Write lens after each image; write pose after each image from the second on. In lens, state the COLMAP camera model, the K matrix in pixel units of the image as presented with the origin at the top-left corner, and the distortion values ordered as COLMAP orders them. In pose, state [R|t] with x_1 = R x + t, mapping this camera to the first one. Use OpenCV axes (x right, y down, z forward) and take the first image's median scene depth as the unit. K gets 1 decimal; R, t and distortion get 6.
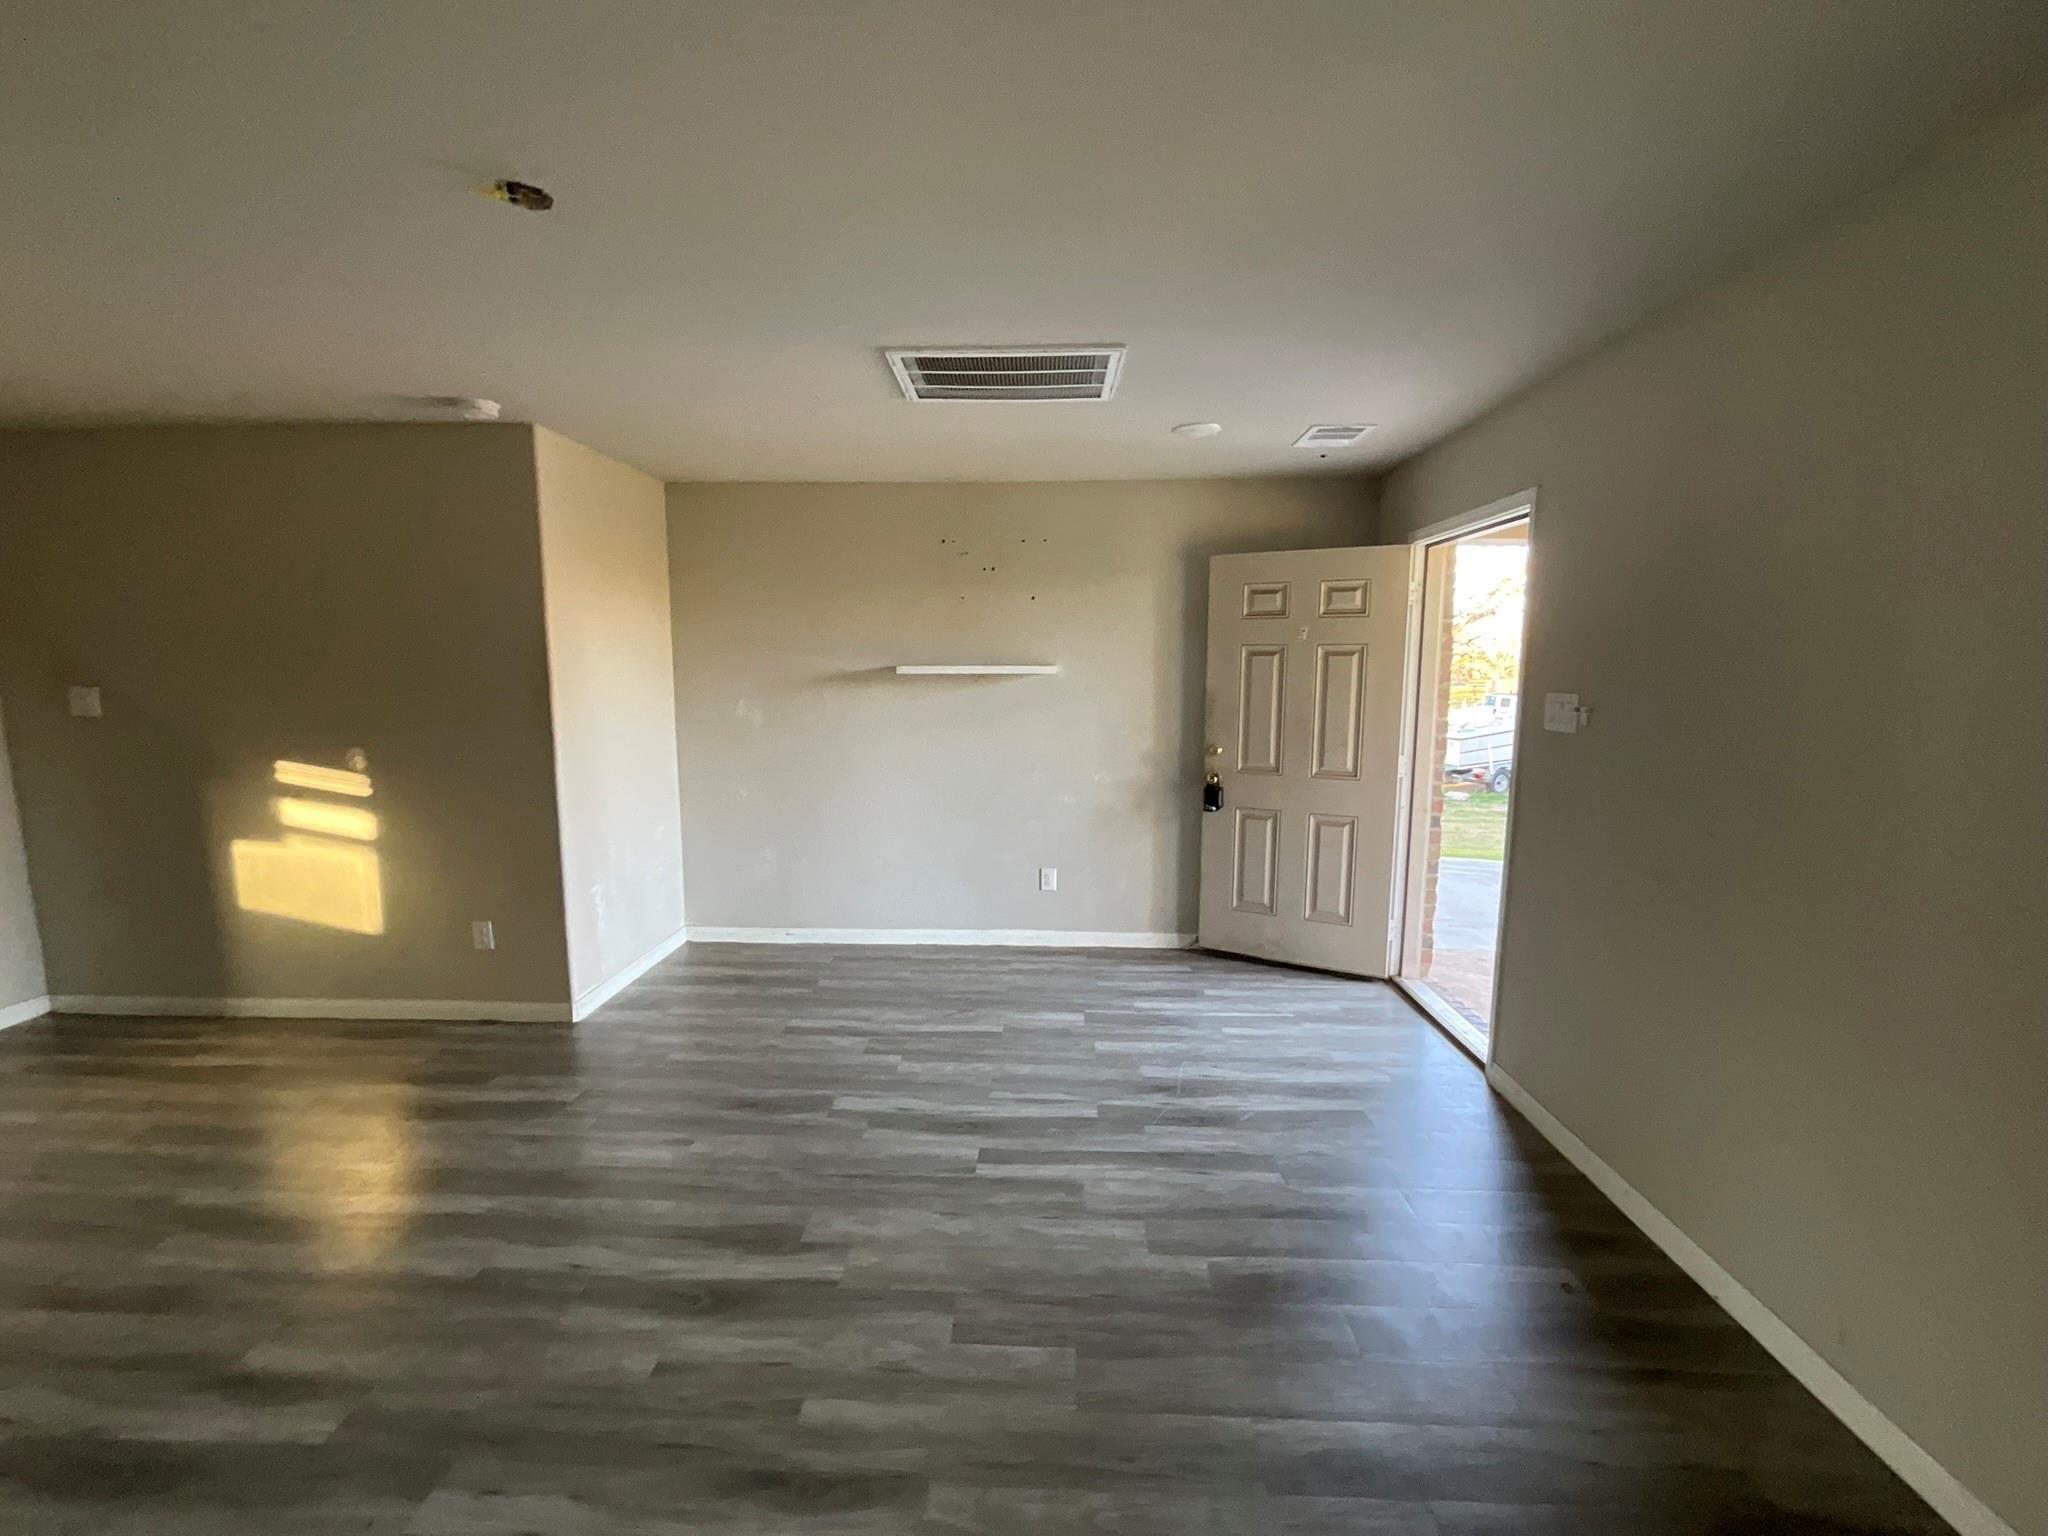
lens RADIAL K [[828.7, 0, 1034.3], [0, 828.7, 769.7], [0, 0, 1]] dist [0.001198, -0.000863]
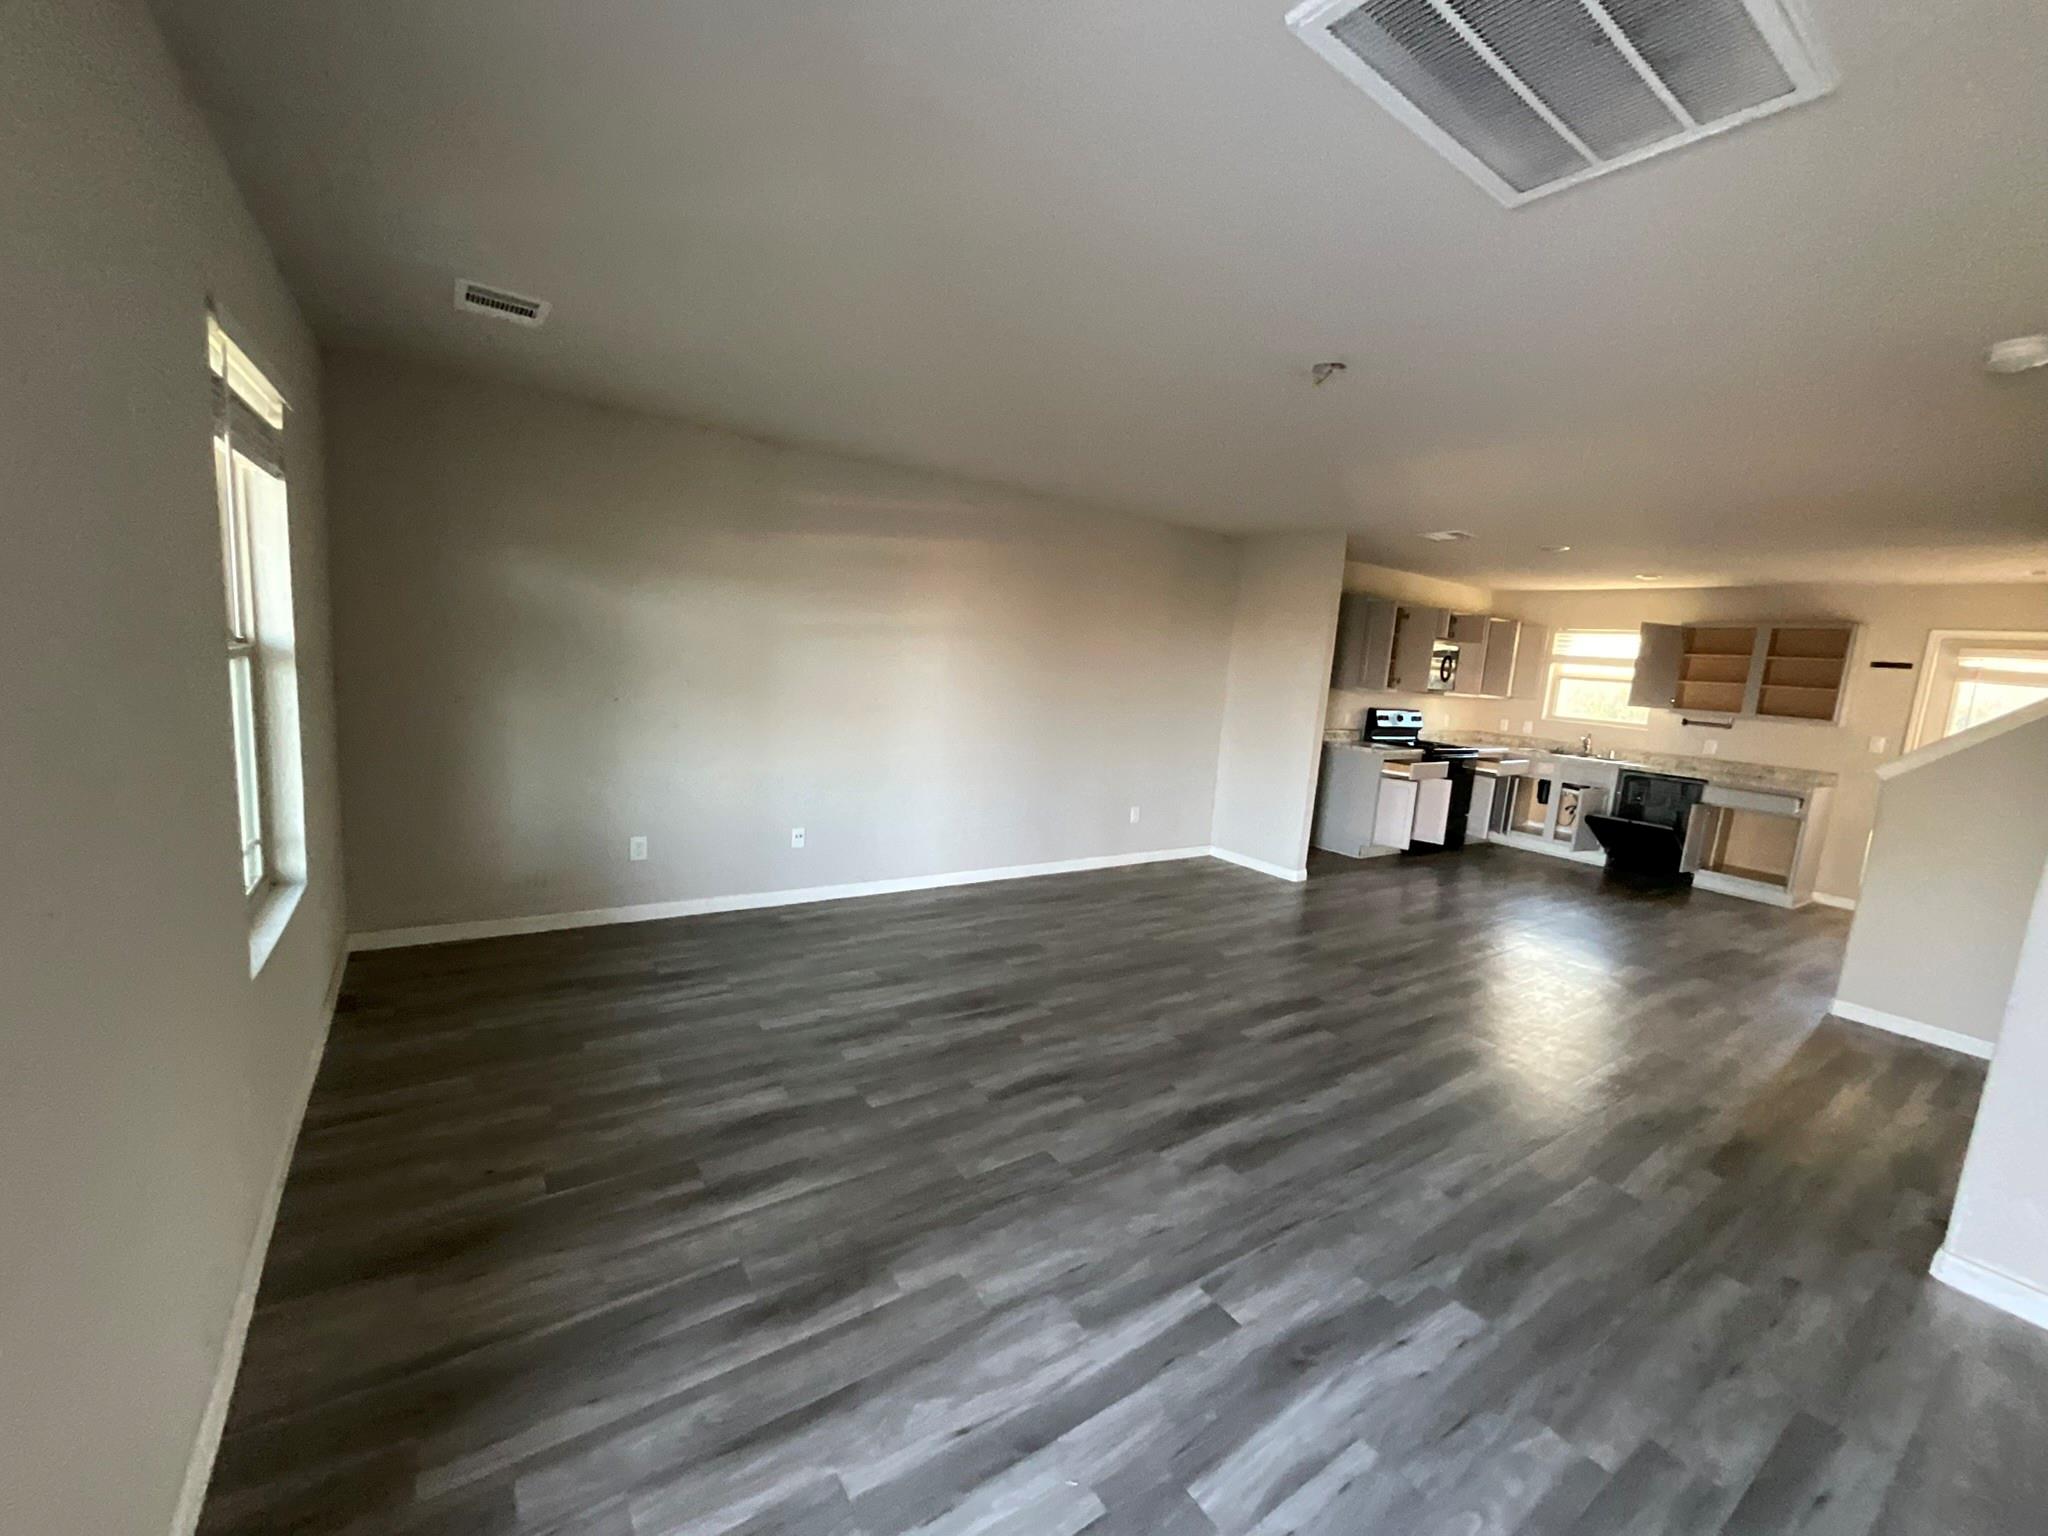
lens RADIAL K [[828.7, 0, 1035.6], [0, 828.7, 768.7], [0, 0, 1]] dist [0.001198, -0.000863]
pose [[-0.795743, 0.025341, -0.605104, 0.592066], [-0.153777, 0.957927, 0.242341, -0.190416], [0.585786, 0.285892, -0.758367, 1.522514]]
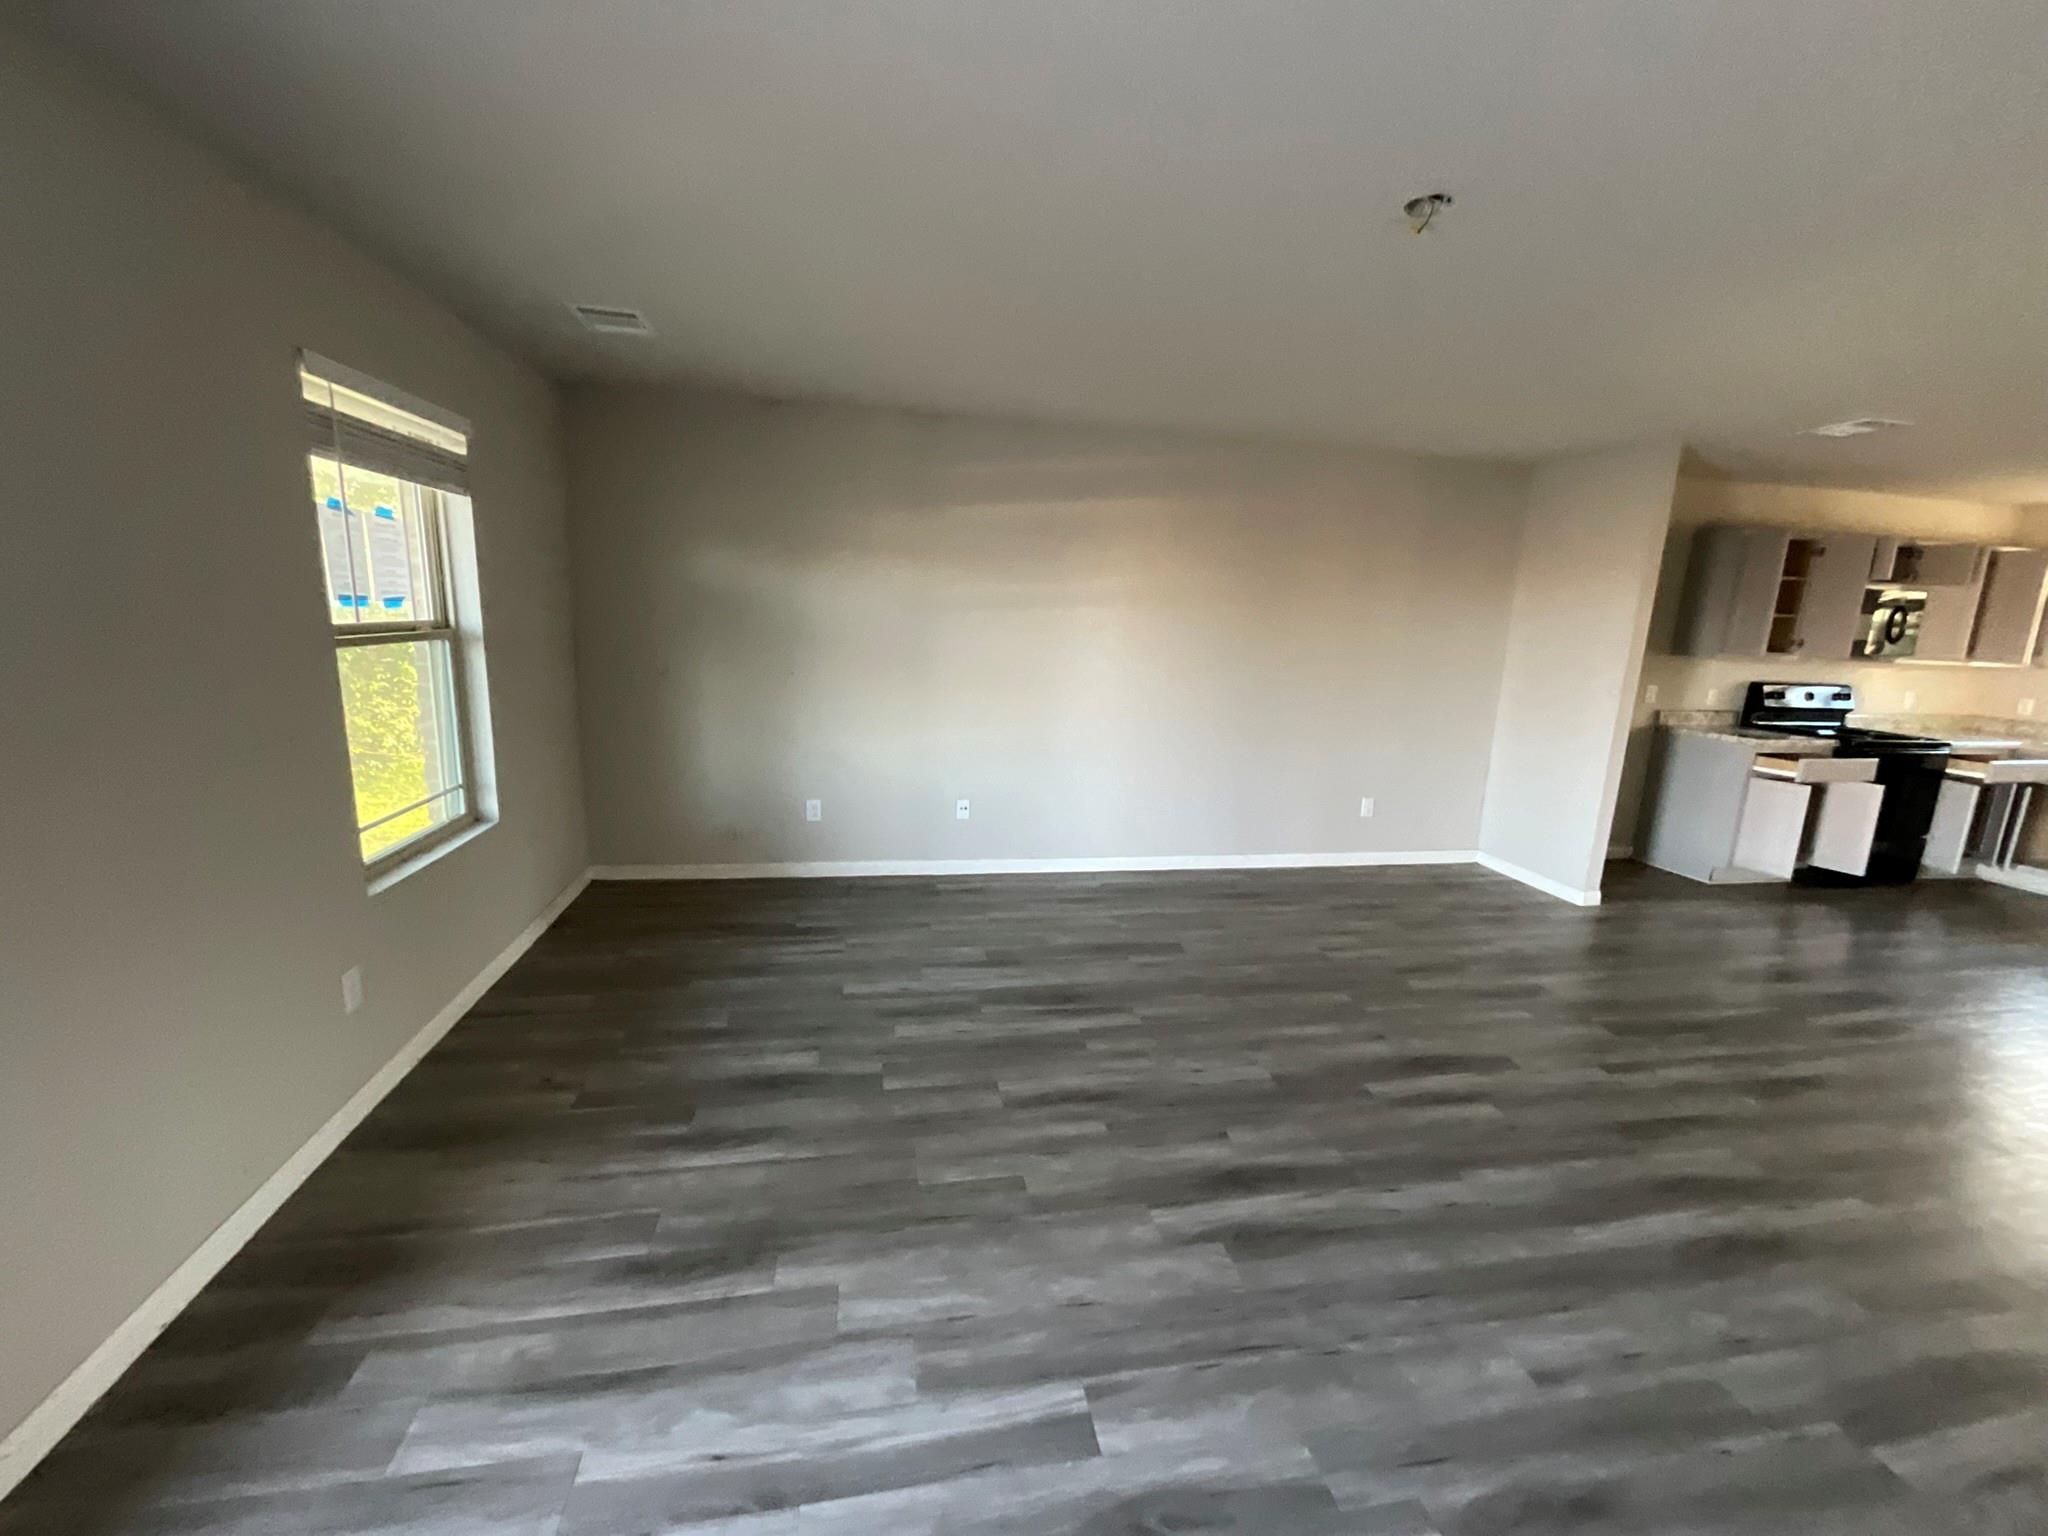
lens RADIAL K [[828.7, 0, 1033.4], [0, 828.7, 770.8], [0, 0, 1]] dist [0.001198, -0.000863]
pose [[-0.973543, 0.005321, -0.228443, 0.128914], [-0.069619, 0.945292, 0.318711, -0.207749], [0.217641, 0.326183, -0.919912, 1.592525]]
